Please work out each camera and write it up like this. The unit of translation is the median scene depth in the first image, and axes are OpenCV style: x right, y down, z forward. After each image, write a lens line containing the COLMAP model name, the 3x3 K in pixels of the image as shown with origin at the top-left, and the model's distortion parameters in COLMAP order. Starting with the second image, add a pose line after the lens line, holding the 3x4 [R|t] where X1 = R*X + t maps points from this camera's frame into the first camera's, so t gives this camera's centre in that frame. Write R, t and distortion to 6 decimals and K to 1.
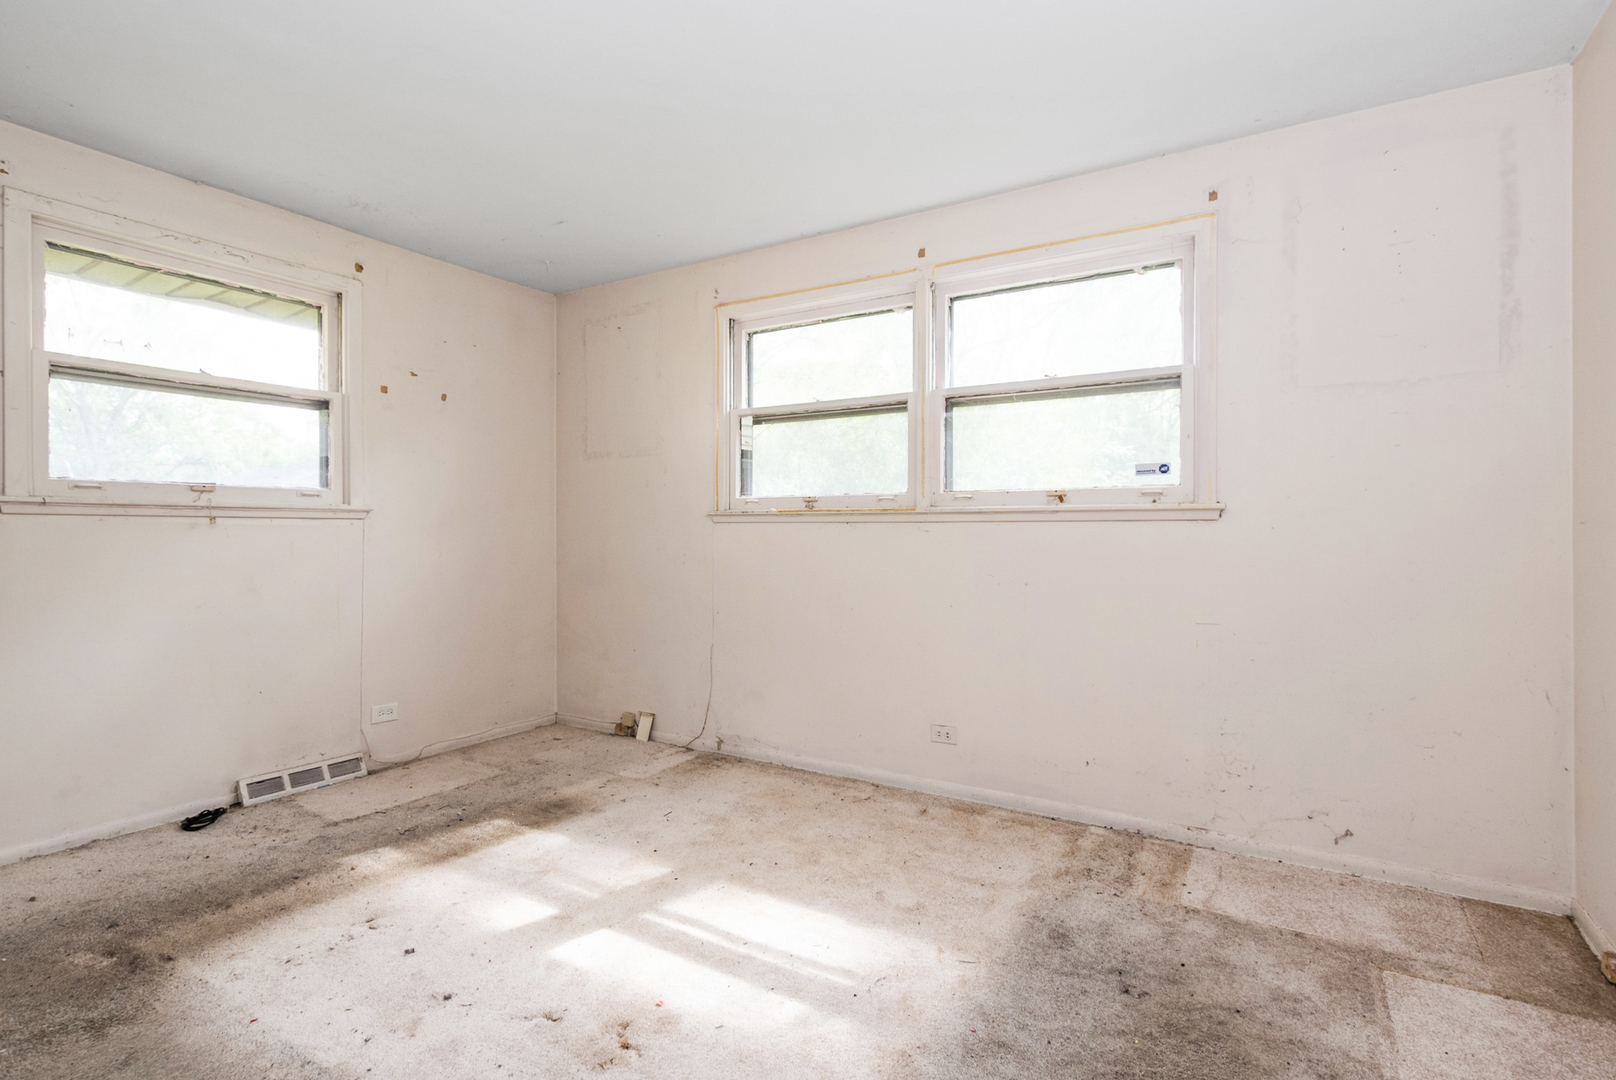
lens RADIAL K [[760.0, 0, 823.5], [0, 760.0, 536.2], [0, 0, 1]] dist [-0.000984, -0.001627]
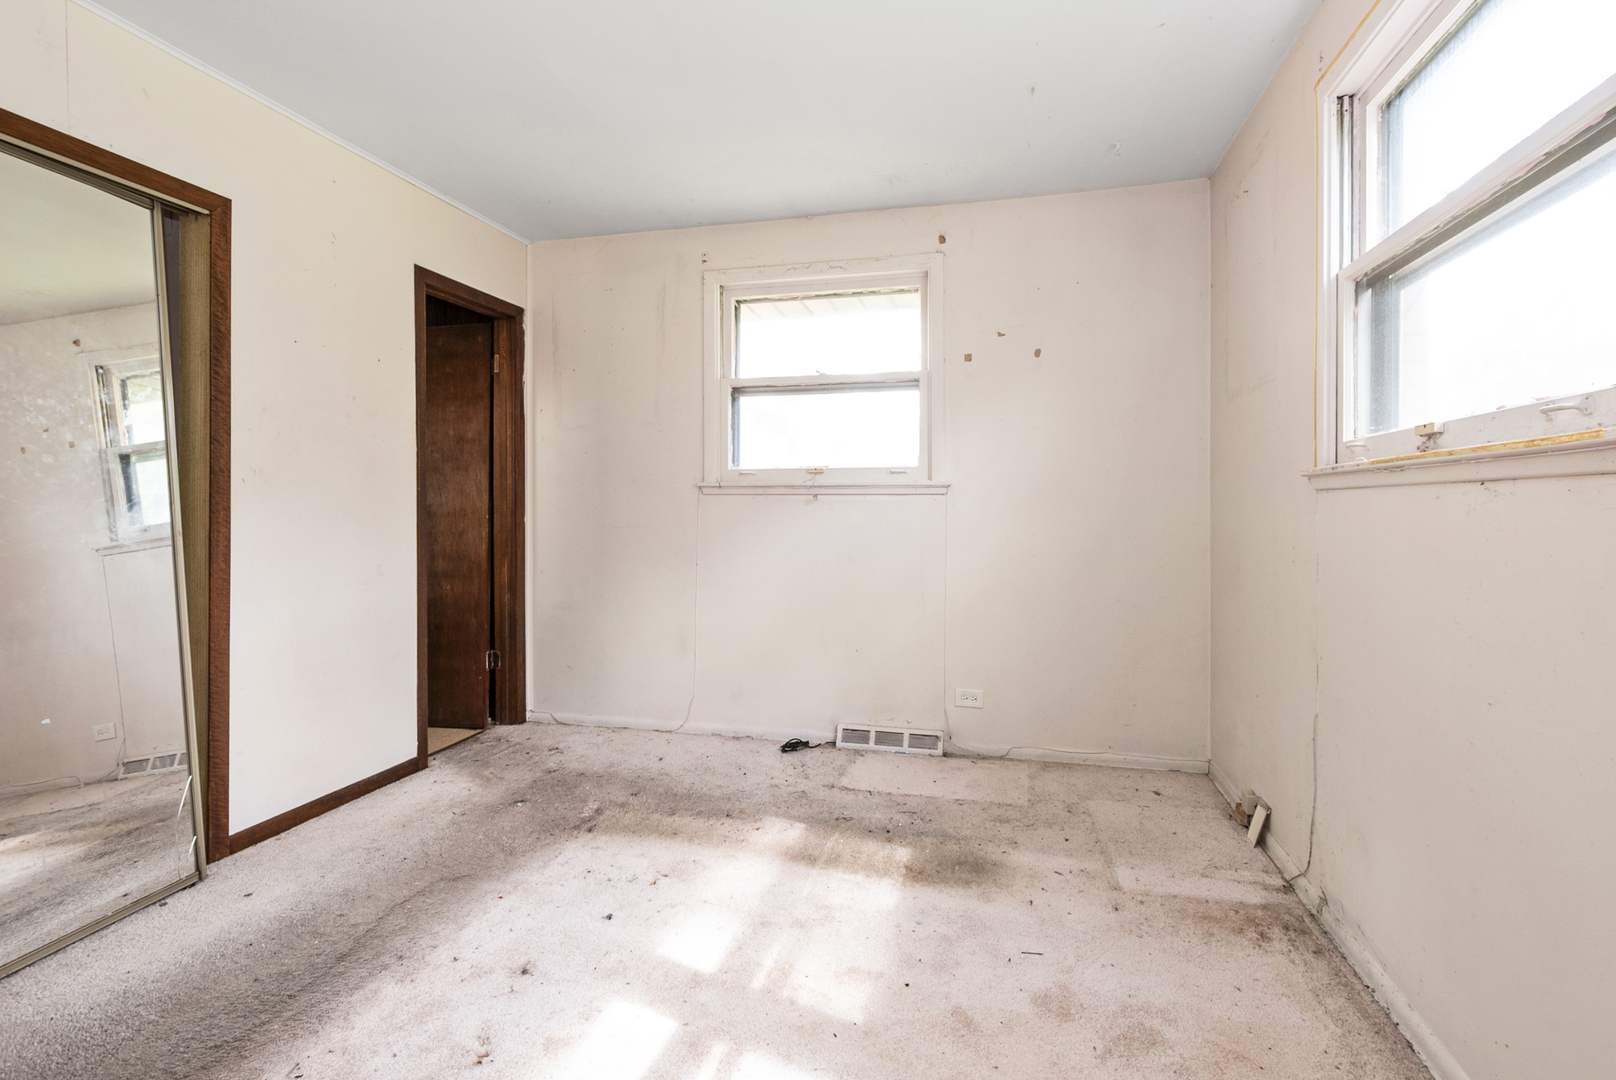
lens RADIAL K [[760.0, 0, 738.3], [0, 760.0, 512.0], [0, 0, 1]] dist [-0.000984, -0.001627]
pose [[0.297759, 0.004311, -0.954631, 0.284265], [-0.007310, 0.999971, 0.002235, 0.000103], [0.954613, 0.006312, 0.297782, 0.512160]]
